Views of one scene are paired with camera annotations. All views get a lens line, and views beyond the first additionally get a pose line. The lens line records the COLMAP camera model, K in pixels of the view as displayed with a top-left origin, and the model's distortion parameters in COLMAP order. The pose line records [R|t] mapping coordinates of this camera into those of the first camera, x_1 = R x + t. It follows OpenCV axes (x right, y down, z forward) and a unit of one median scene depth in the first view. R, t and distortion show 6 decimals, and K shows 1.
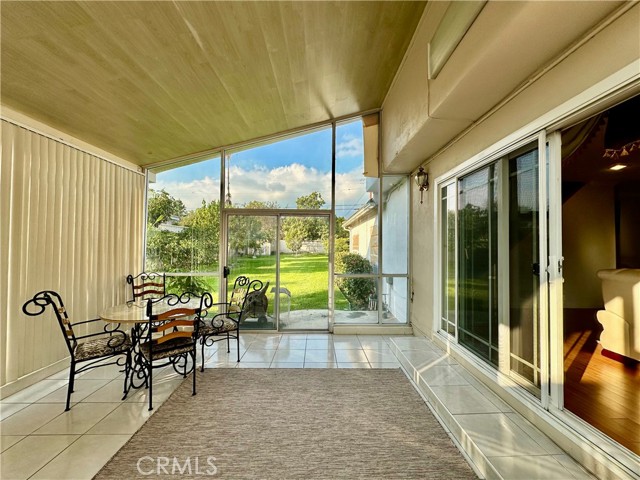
lens RADIAL K [[256.3, 0, 320.6], [0, 256.3, 239.8], [0, 0, 1]] dist [-0.001558, 0.000090]
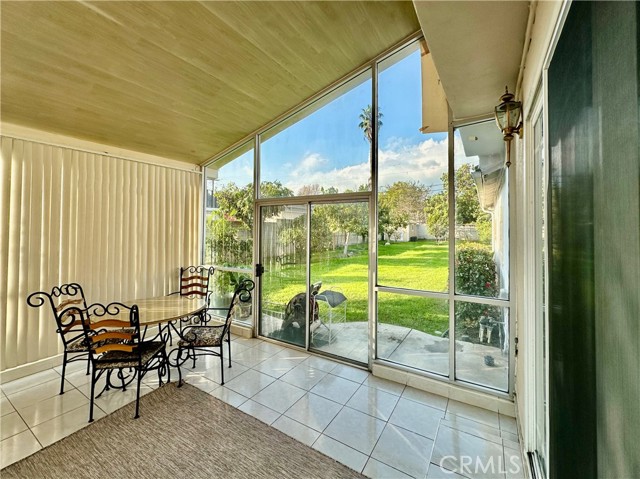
lens RADIAL K [[268.1, 0, 320.0], [0, 268.1, 223.4], [0, 0, 1]] dist [-0.001481, -0.000201]
pose [[0.840260, -0.013995, -0.542004, 0.376973], [0.015281, 0.999881, -0.002128, -0.038692], [0.541969, -0.006495, 0.840374, 0.386540]]
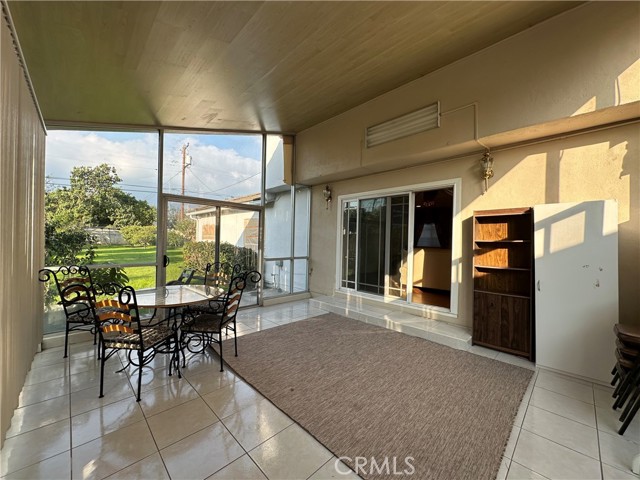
lens RADIAL K [[256.3, 0, 320.6], [0, 256.3, 239.8], [0, 0, 1]] dist [-0.001558, 0.000090]
pose [[0.721557, 0.010573, 0.692274, -0.717660], [-0.035601, 0.999127, 0.021848, 0.007407], [-0.691439, -0.040410, 0.721304, -0.092692]]
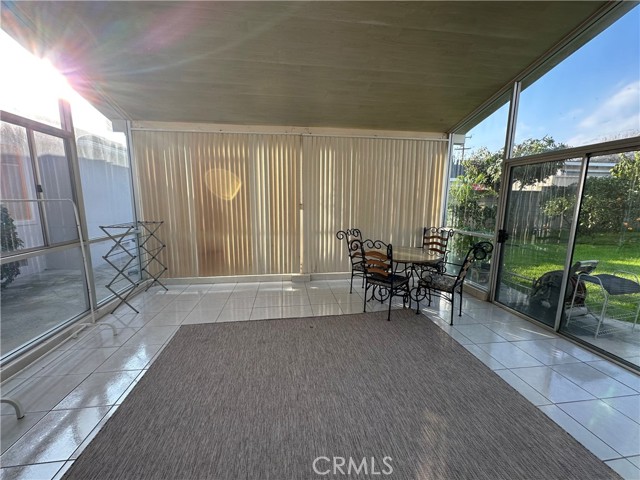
lens RADIAL K [[256.3, 0, 320.6], [0, 256.3, 239.8], [0, 0, 1]] dist [-0.001558, 0.000090]
pose [[0.124276, 0.146923, -0.981310, 0.464135], [0.017927, 0.988483, 0.150267, -0.001799], [0.992086, -0.036266, 0.120211, 0.350270]]
